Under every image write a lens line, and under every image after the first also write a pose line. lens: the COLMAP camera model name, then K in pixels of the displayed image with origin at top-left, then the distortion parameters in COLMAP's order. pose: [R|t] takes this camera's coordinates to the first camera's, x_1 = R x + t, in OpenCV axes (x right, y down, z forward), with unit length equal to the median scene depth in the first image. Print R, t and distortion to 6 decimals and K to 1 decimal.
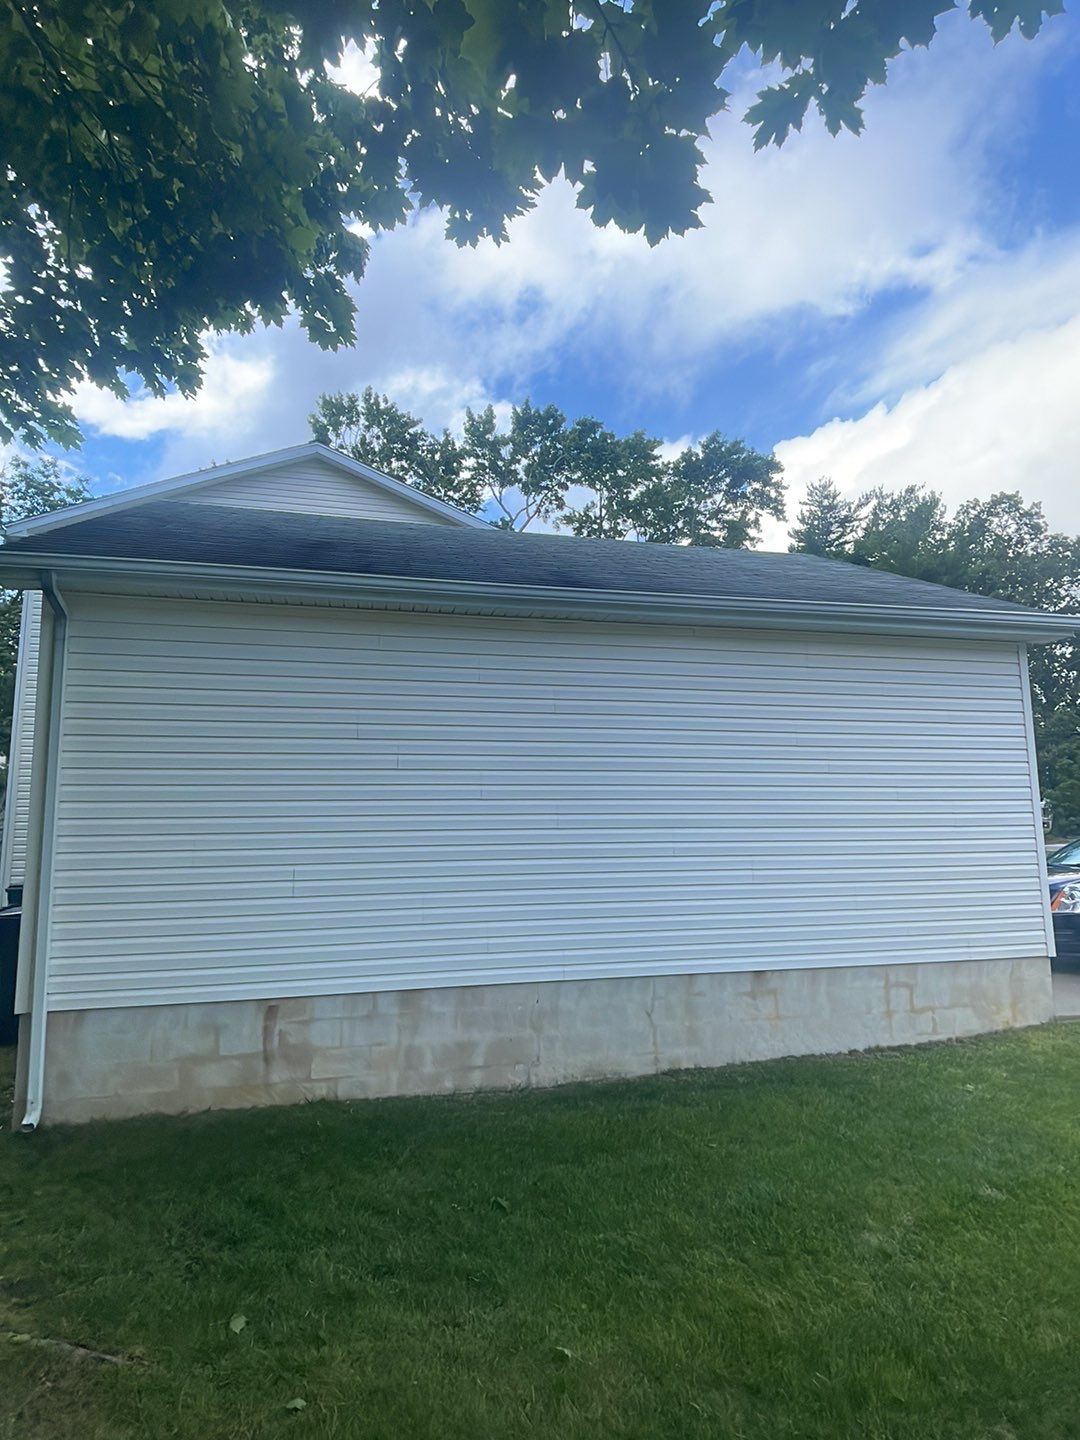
lens RADIAL K [[796.4, 0, 540.0], [0, 796.4, 720.0], [0, 0, 1]] dist [0.082030, -0.079877]
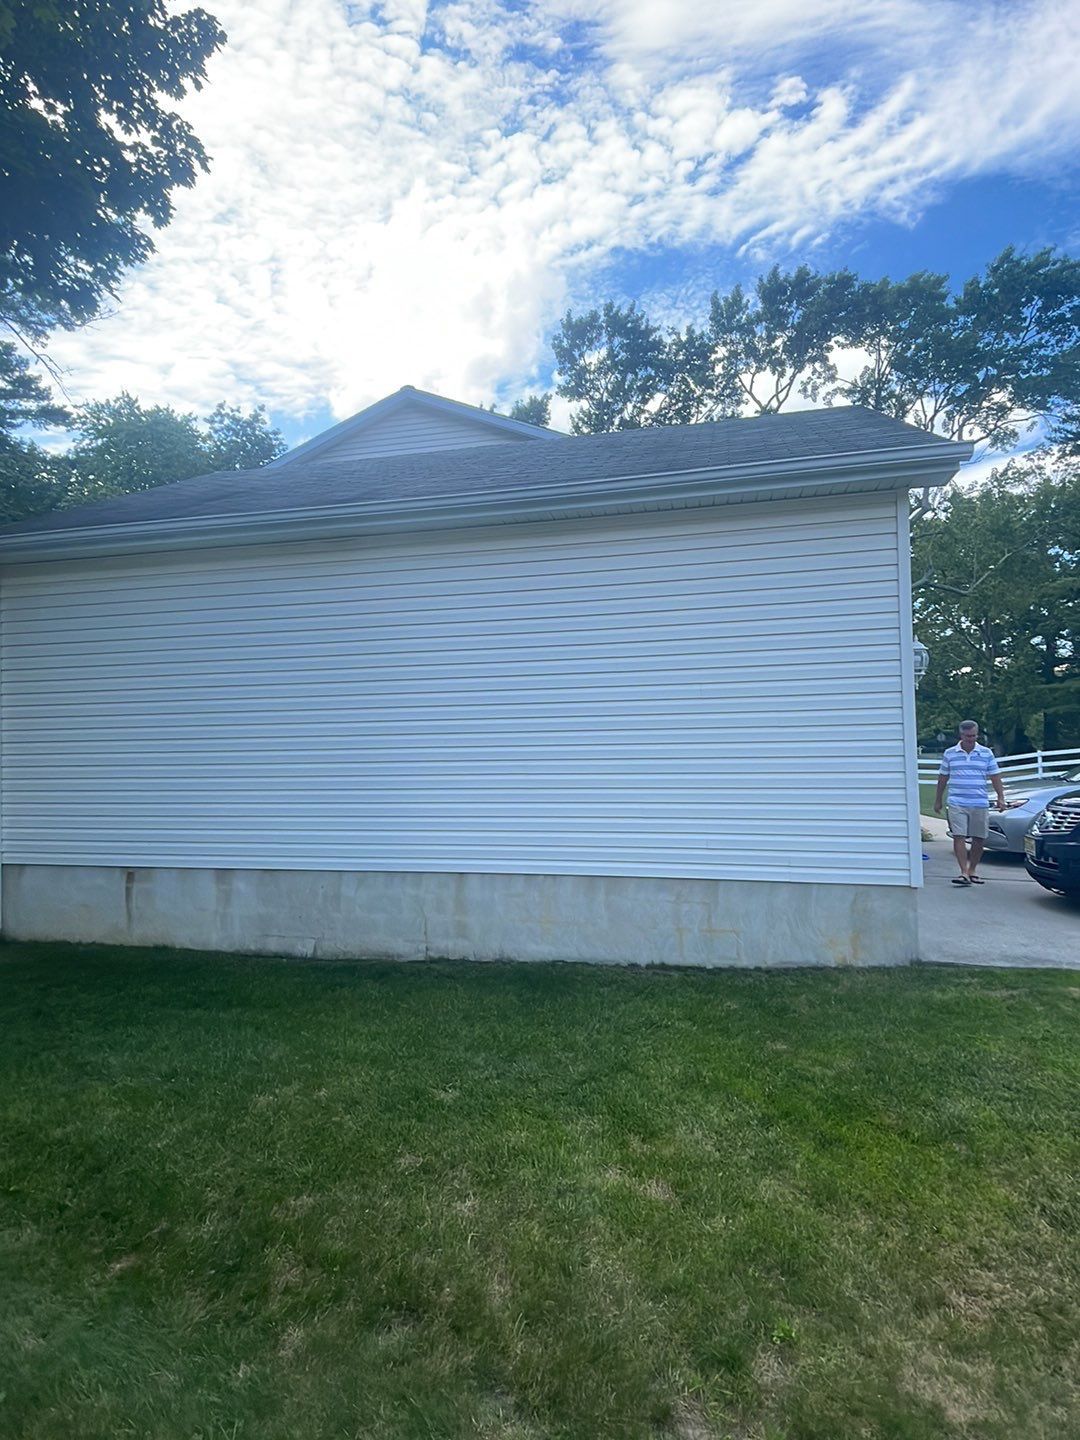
lens RADIAL K [[796.4, 0, 540.0], [0, 796.4, 720.0], [0, 0, 1]] dist [0.082030, -0.079877]
pose [[0.890389, -0.016400, -0.454905, 0.702906], [0.063101, 0.994149, 0.087668, 0.034610], [0.450806, -0.106764, 0.886214, 0.147413]]
